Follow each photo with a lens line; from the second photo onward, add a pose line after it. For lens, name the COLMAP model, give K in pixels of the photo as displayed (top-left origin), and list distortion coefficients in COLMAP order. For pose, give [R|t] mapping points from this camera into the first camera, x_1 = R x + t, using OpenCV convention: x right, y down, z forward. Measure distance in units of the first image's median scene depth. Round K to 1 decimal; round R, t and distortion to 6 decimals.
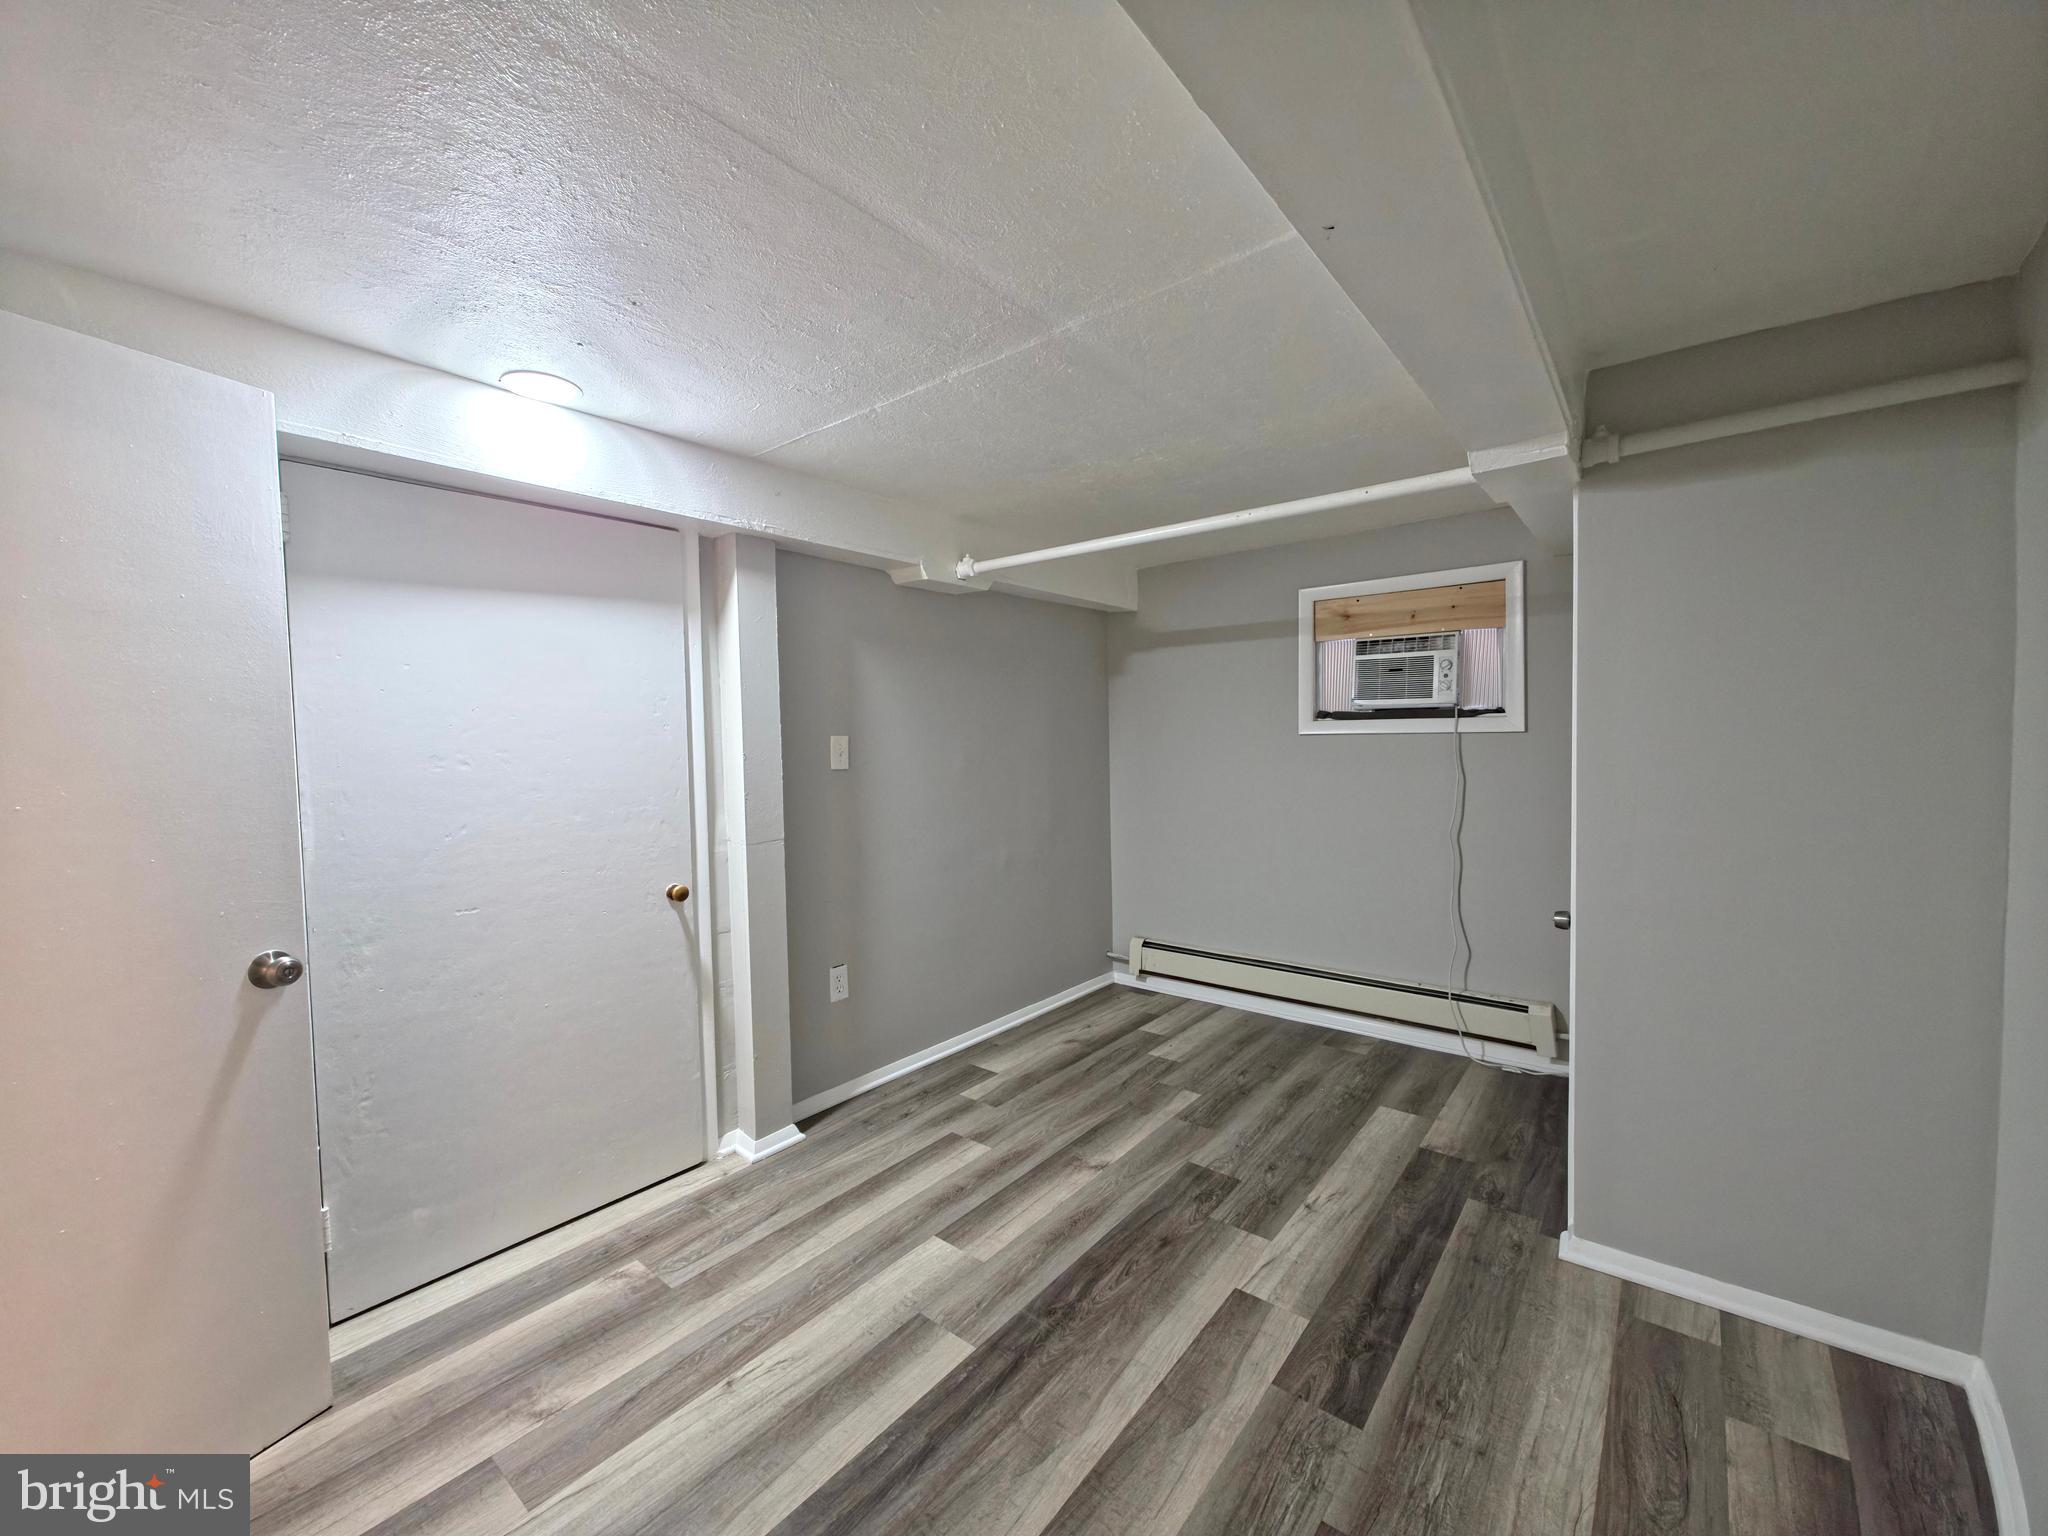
lens RADIAL K [[818.5, 0, 1016.9], [0, 818.5, 766.5], [0, 0, 1]] dist [0.017908, -0.008725]
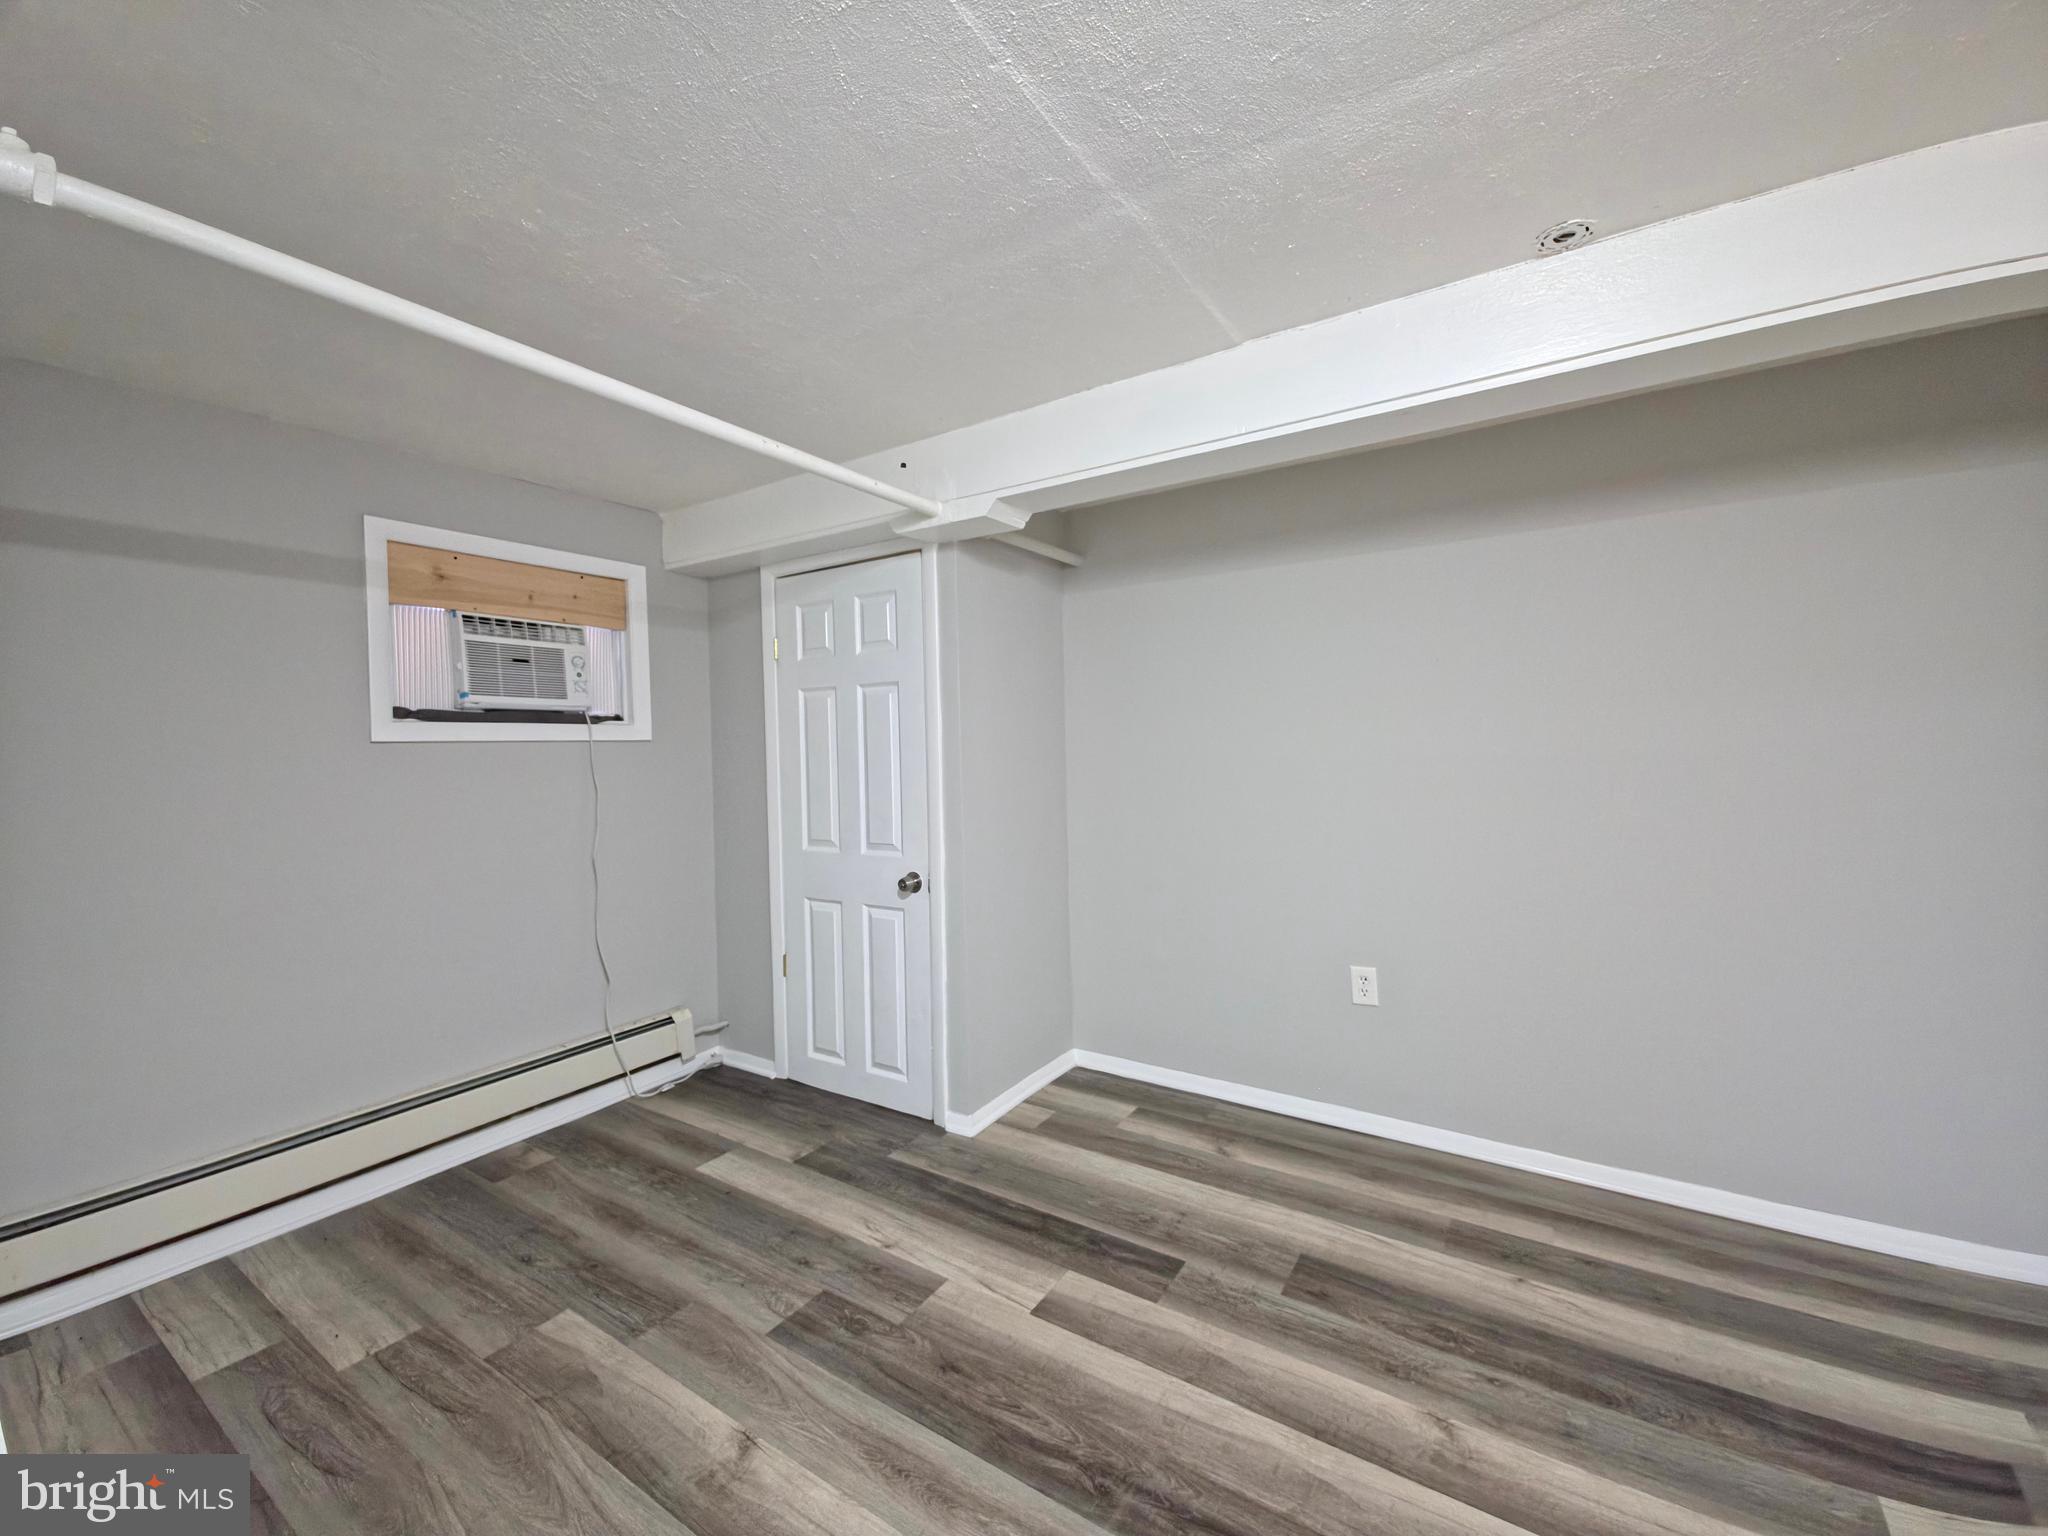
lens RADIAL K [[818.5, 0, 1016.9], [0, 818.5, 766.5], [0, 0, 1]] dist [0.017908, -0.008725]
pose [[-0.102807, -0.006647, 0.994679, -0.471549], [0.060880, 0.998061, 0.012962, 0.003191], [-0.992836, 0.061888, -0.102203, 0.773468]]
